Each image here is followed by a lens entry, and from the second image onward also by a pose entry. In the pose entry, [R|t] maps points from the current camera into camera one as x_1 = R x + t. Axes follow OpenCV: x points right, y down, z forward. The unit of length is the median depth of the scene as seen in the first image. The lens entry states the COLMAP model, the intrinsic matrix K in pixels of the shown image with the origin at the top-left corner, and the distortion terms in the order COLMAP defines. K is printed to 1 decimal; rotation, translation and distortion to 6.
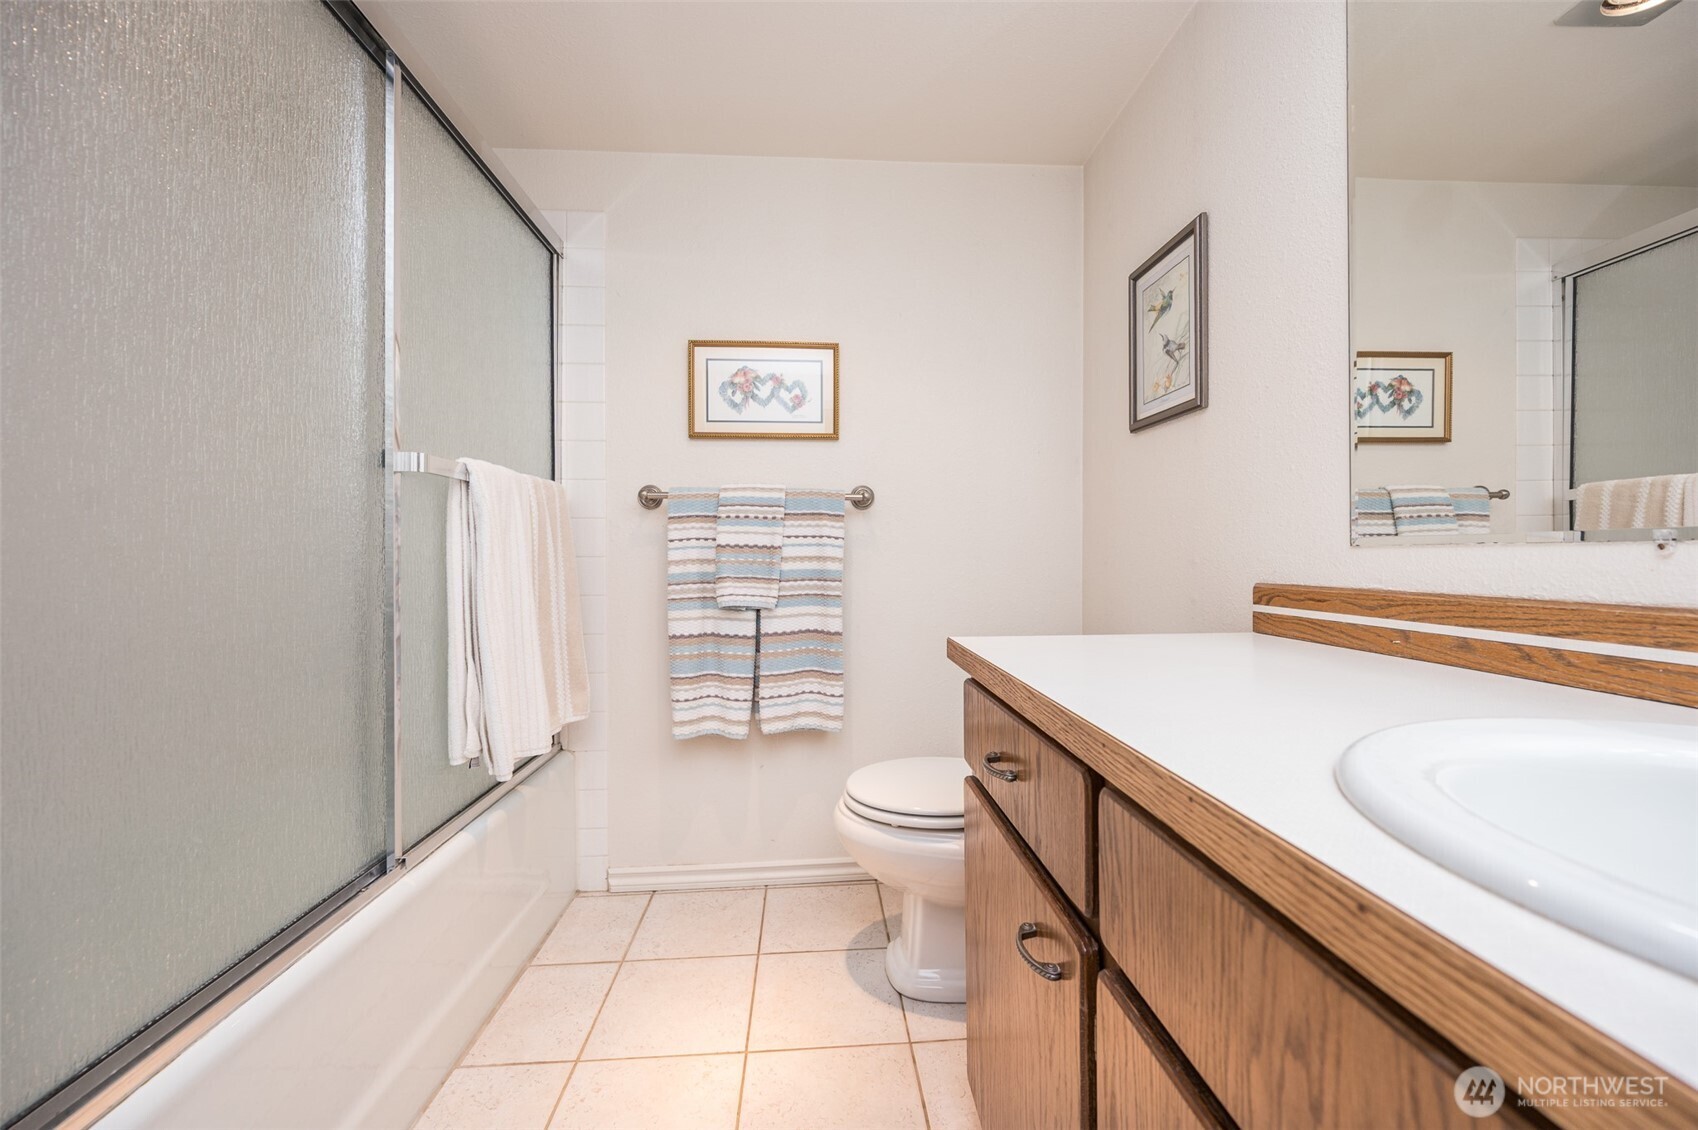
lens RADIAL K [[680.7, 0, 856.0], [0, 680.7, 556.8], [0, 0, 1]] dist [-0.003165, -0.000417]
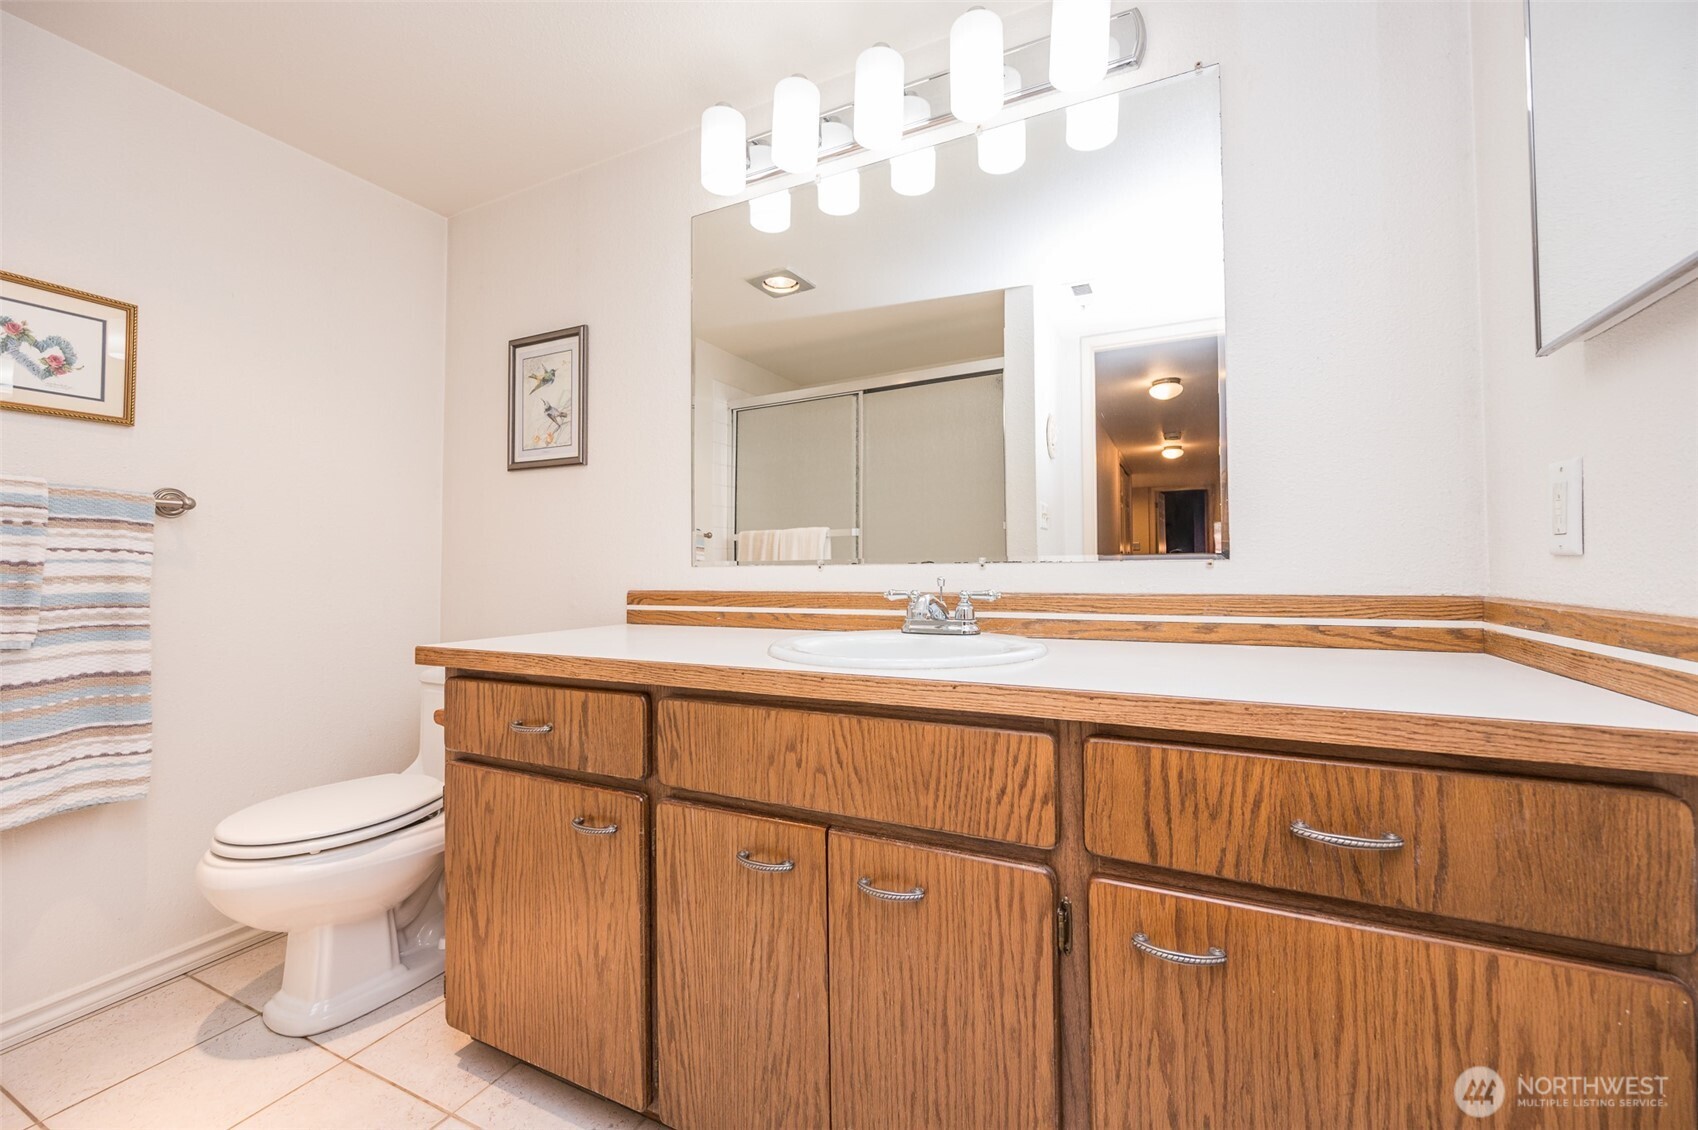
lens RADIAL K [[680.7, 0, 856.0], [0, 680.7, 556.8], [0, 0, 1]] dist [-0.003165, -0.000417]
pose [[0.493525, 0.018843, 0.869528, -0.307531], [0.008878, 0.999604, -0.026701, 0.005769], [-0.869687, 0.020897, 0.493162, -0.113086]]
